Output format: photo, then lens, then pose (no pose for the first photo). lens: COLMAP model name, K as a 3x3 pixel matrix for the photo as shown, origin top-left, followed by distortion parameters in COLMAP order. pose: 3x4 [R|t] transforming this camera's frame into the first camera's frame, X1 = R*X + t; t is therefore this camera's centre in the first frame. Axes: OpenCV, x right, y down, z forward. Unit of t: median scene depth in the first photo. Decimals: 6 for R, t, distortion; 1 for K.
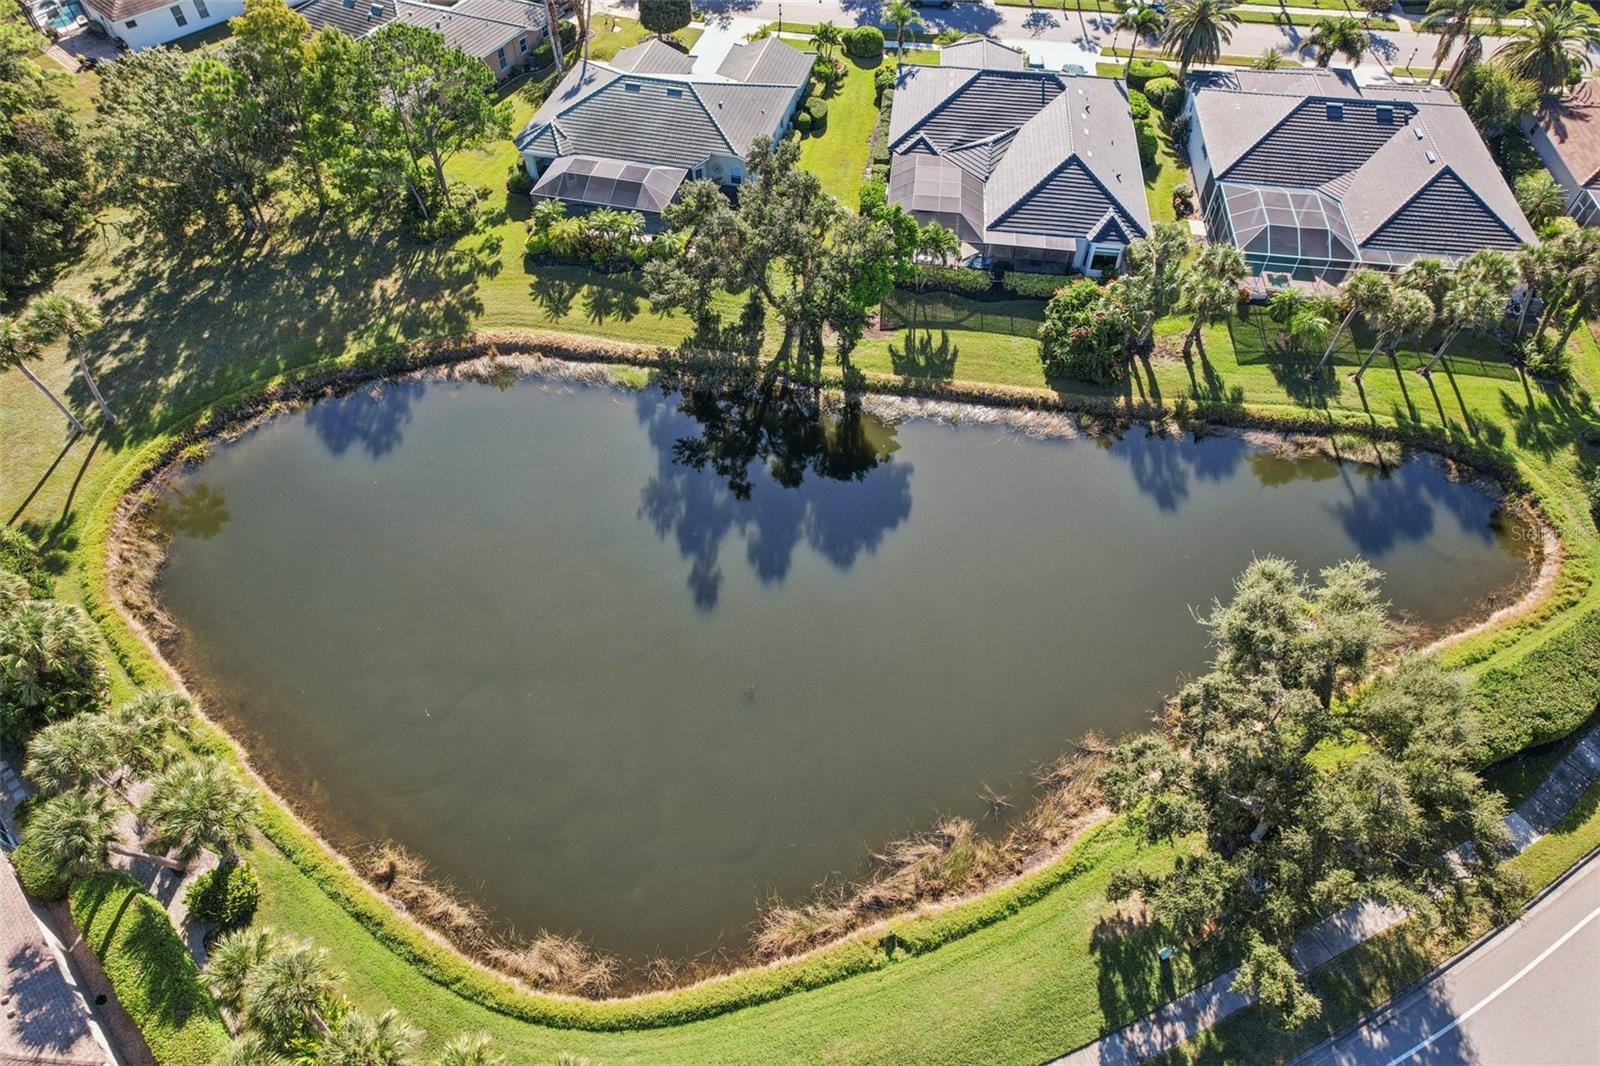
lens RADIAL K [[1031.3, 0, 818.2], [0, 1031.3, 533.9], [0, 0, 1]] dist [-0.034749, 0.000251]
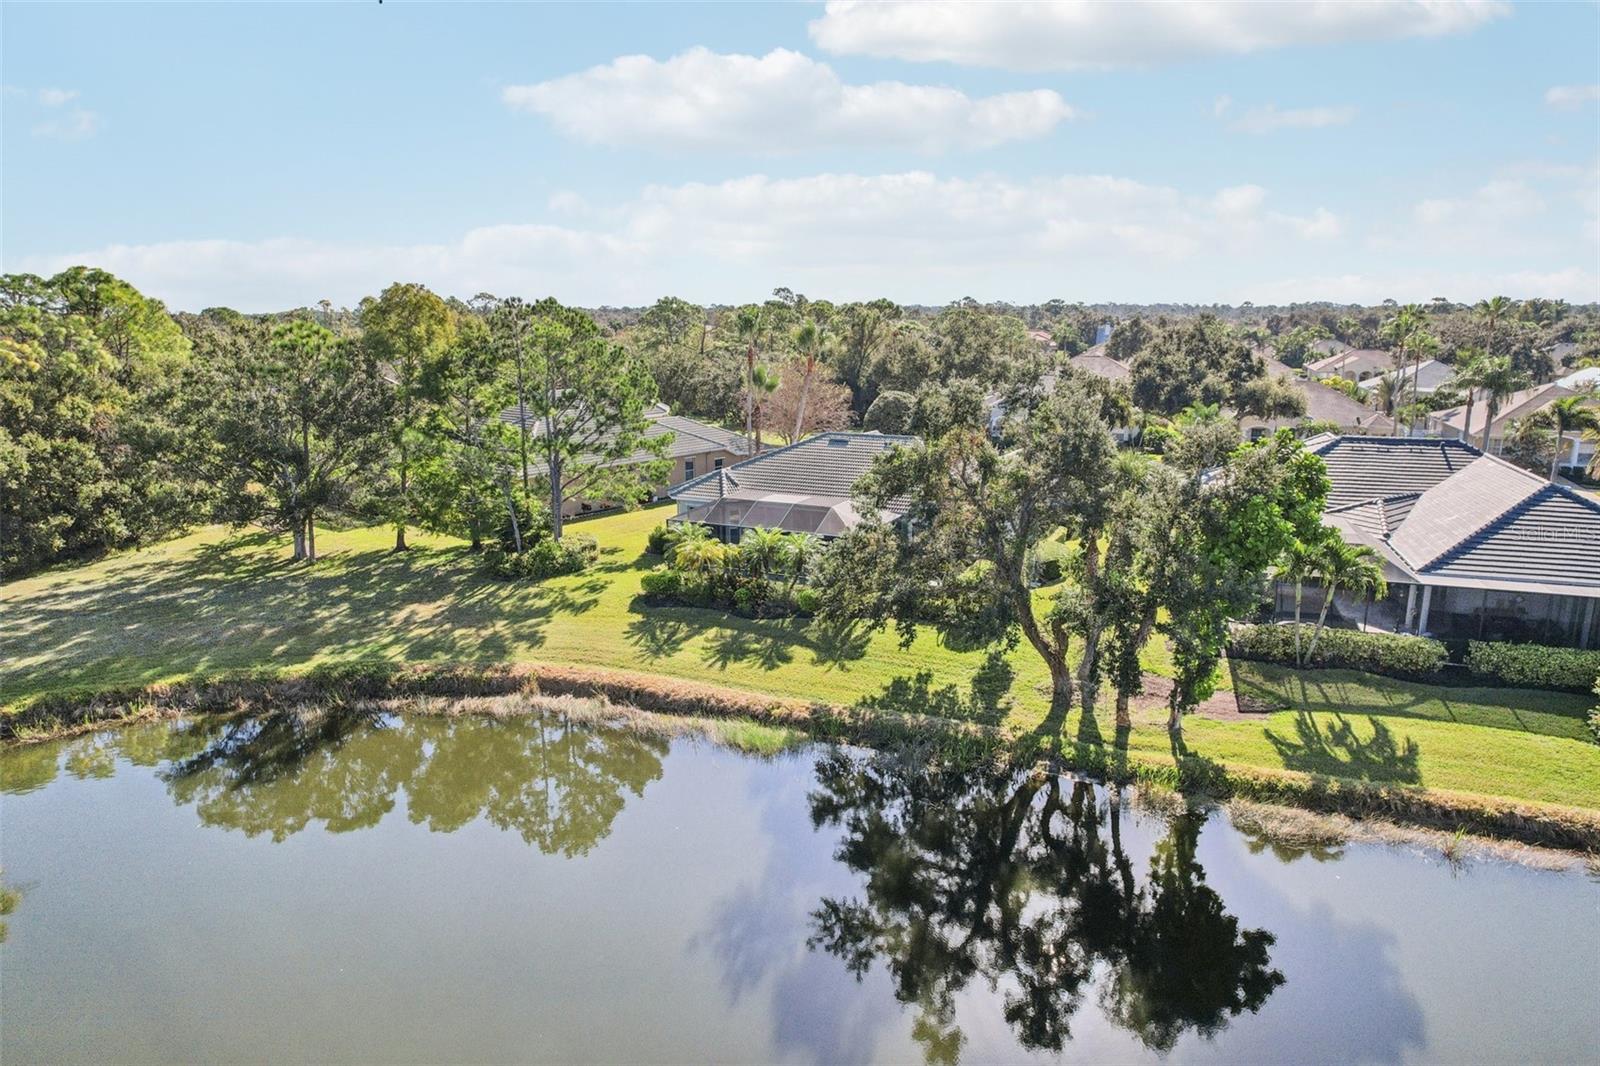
lens RADIAL K [[1031.3, 0, 818.2], [0, 1031.3, 533.9], [0, 0, 1]] dist [-0.034749, 0.000251]
pose [[0.977076, 0.034408, -0.210090, -0.040026], [-0.158377, 0.776941, -0.609326, 0.077302], [0.142262, 0.628632, 0.764581, 0.507610]]
